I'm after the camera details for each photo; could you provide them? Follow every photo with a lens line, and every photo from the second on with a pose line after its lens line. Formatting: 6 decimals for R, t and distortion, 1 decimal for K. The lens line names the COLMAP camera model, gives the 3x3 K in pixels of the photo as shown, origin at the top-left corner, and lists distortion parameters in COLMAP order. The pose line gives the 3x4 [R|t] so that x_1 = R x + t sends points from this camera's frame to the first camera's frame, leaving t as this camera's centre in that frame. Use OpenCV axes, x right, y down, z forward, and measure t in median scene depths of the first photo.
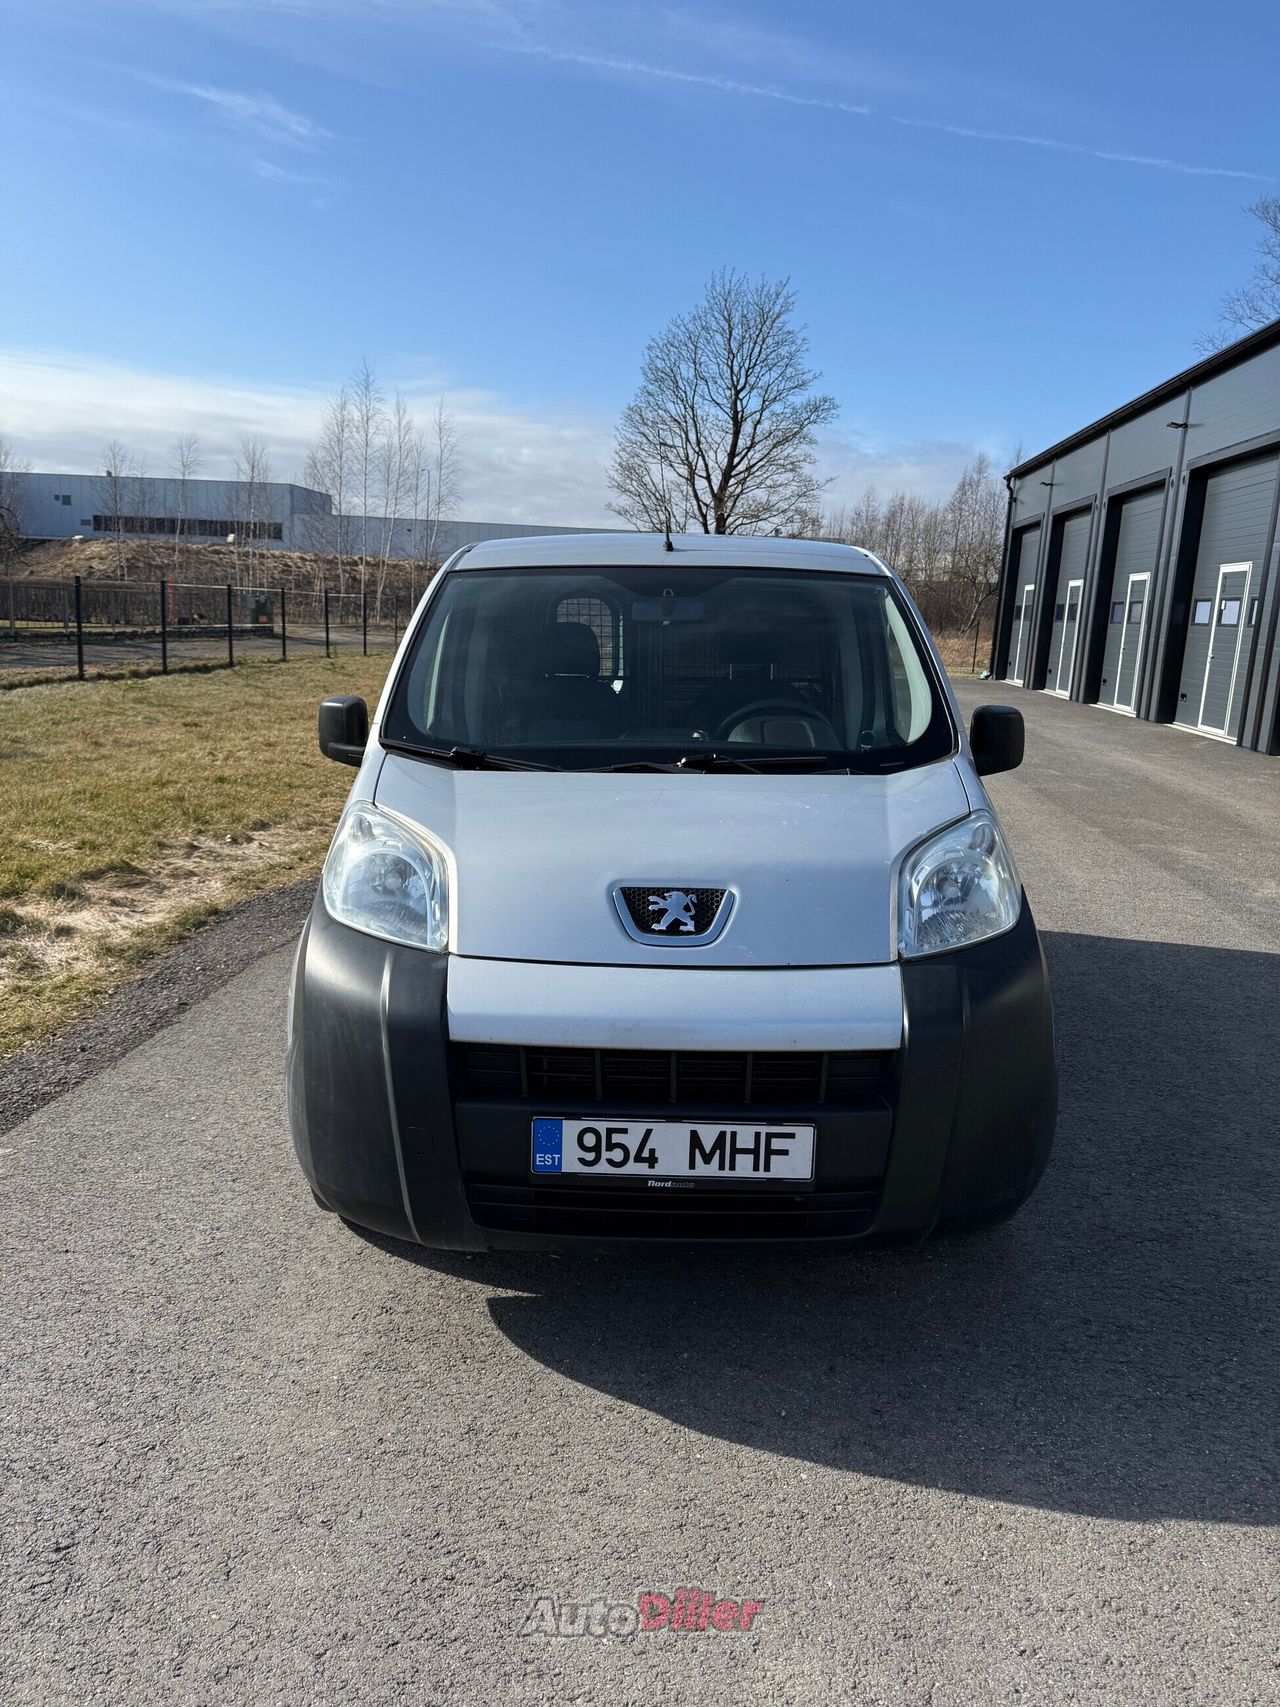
lens RADIAL K [[1204.5, 0, 640.9], [0, 1204.5, 836.9], [0, 0, 1]] dist [0.008177, 0.001956]
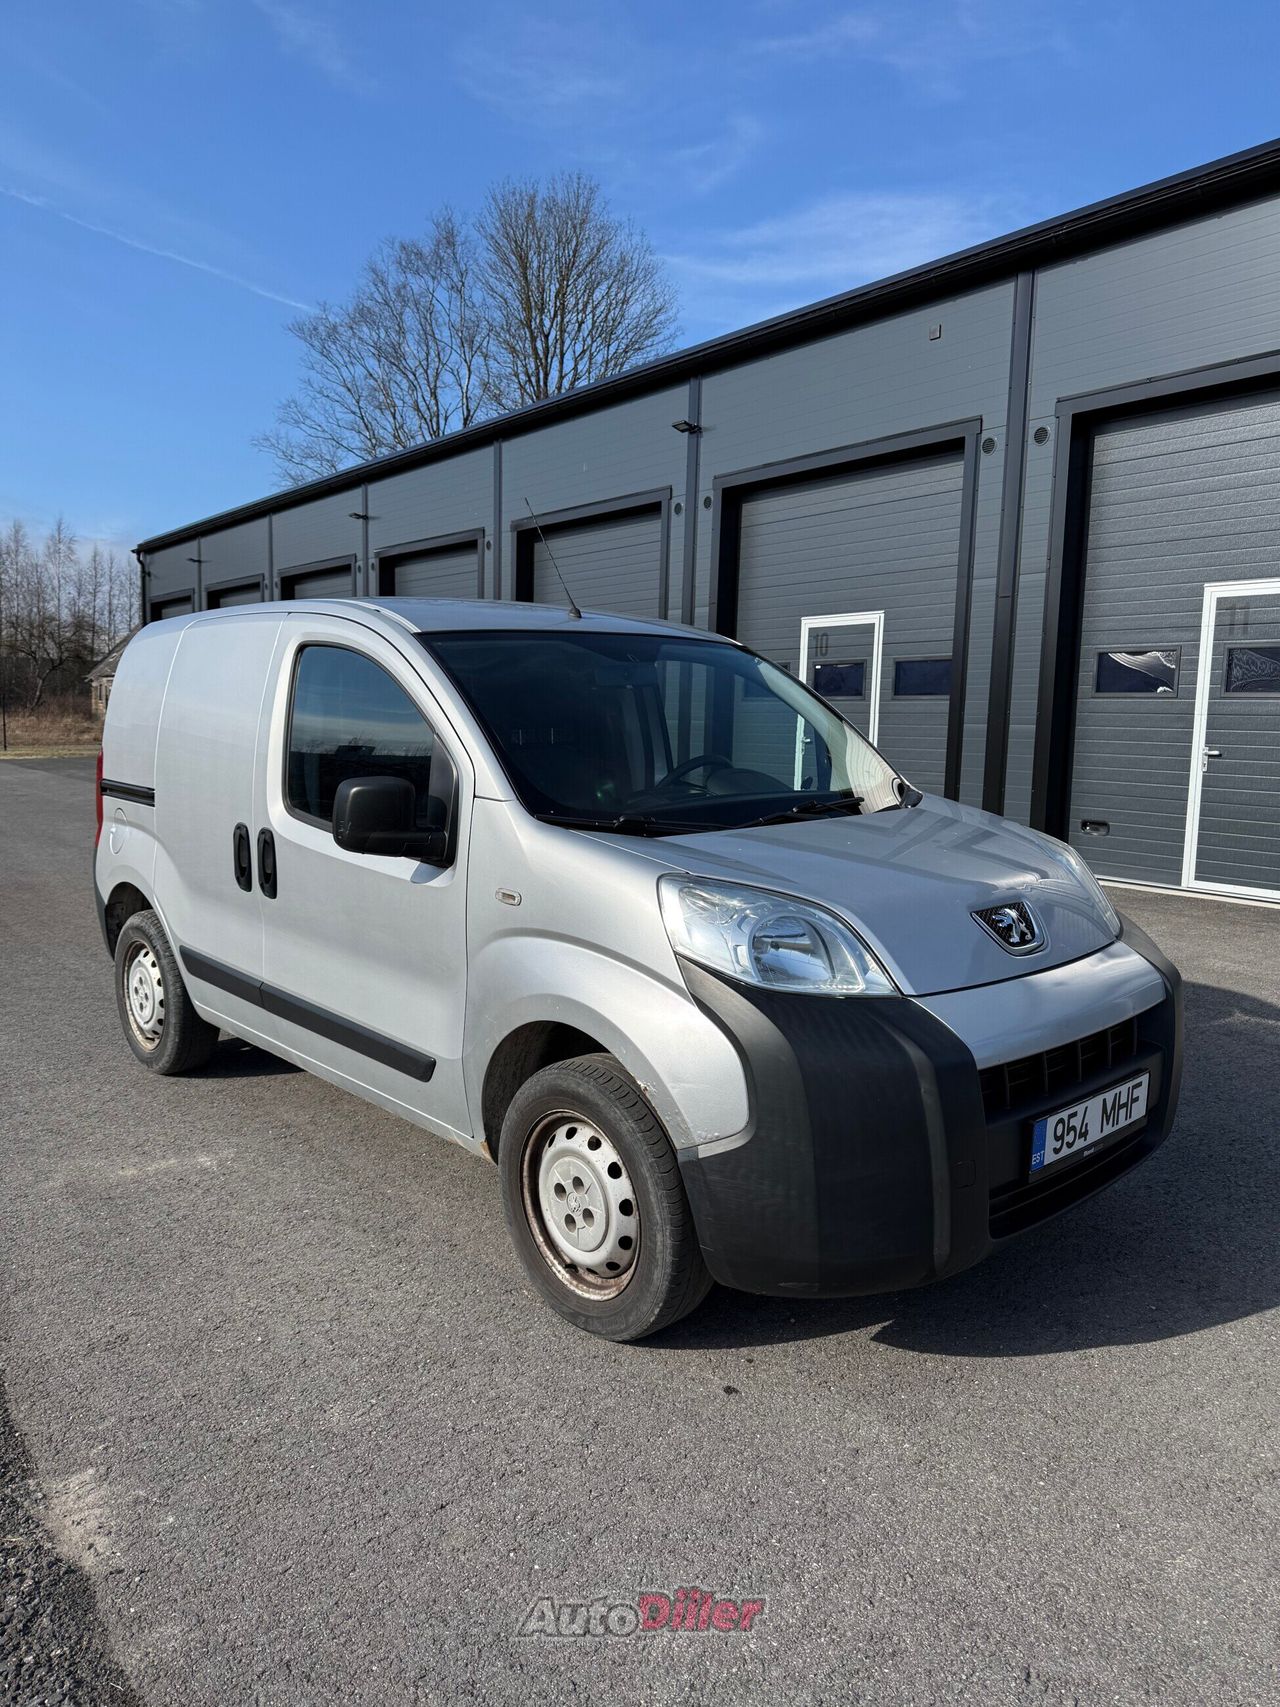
lens RADIAL K [[1180.9, 0, 658.7], [0, 1180.9, 883.2], [0, 0, 1]] dist [0.001334, 0.000674]
pose [[0.725426, -0.118097, 0.678093, -1.031183], [0.132807, 0.990674, 0.030459, -0.060152], [-0.675366, 0.067959, 0.734344, 0.424058]]
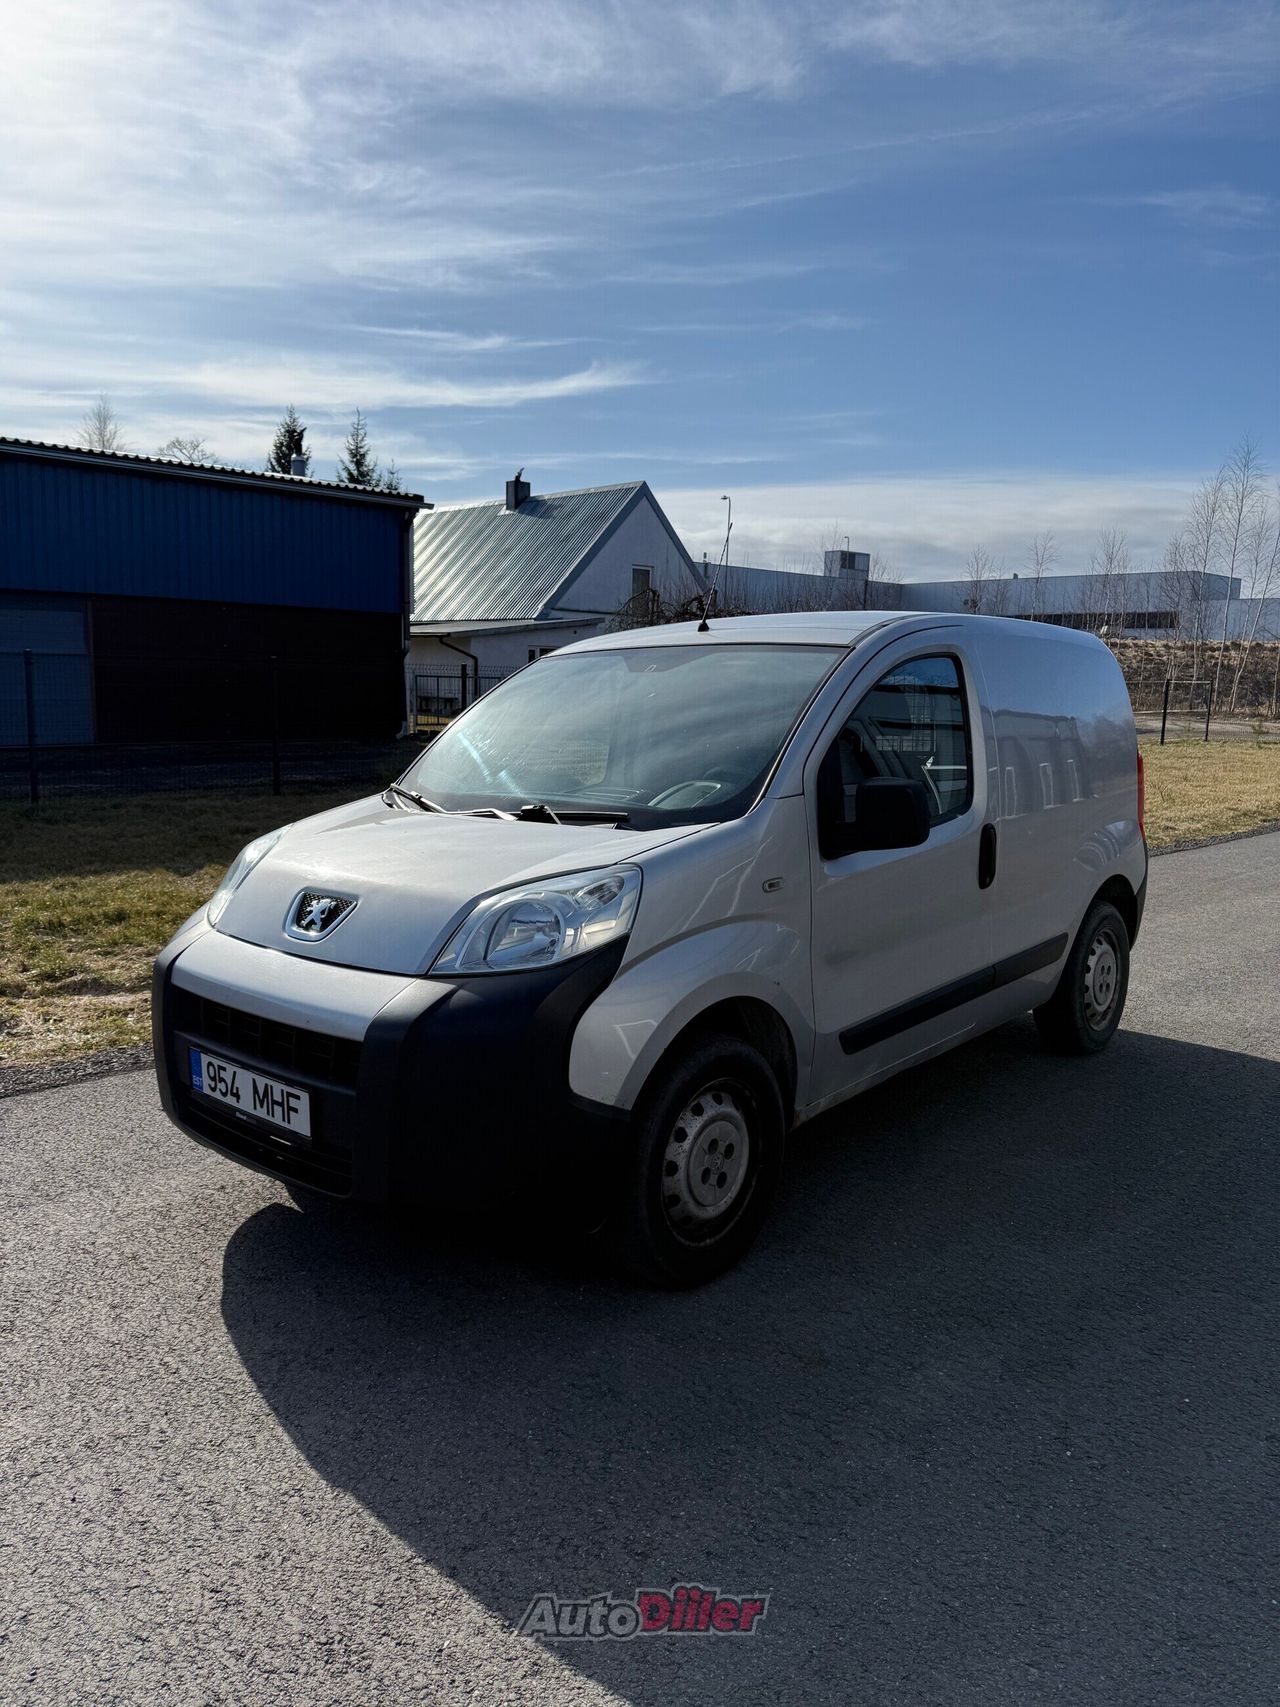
lens RADIAL K [[1188.9, 0, 638.4], [0, 1188.9, 835.4], [0, 0, 1]] dist [0.005886, 0.001311]
pose [[0.766256, 0.056330, -0.640061, 1.151318], [-0.103042, 0.994030, -0.035876, -0.011832], [0.634219, 0.093443, 0.767486, 0.256924]]
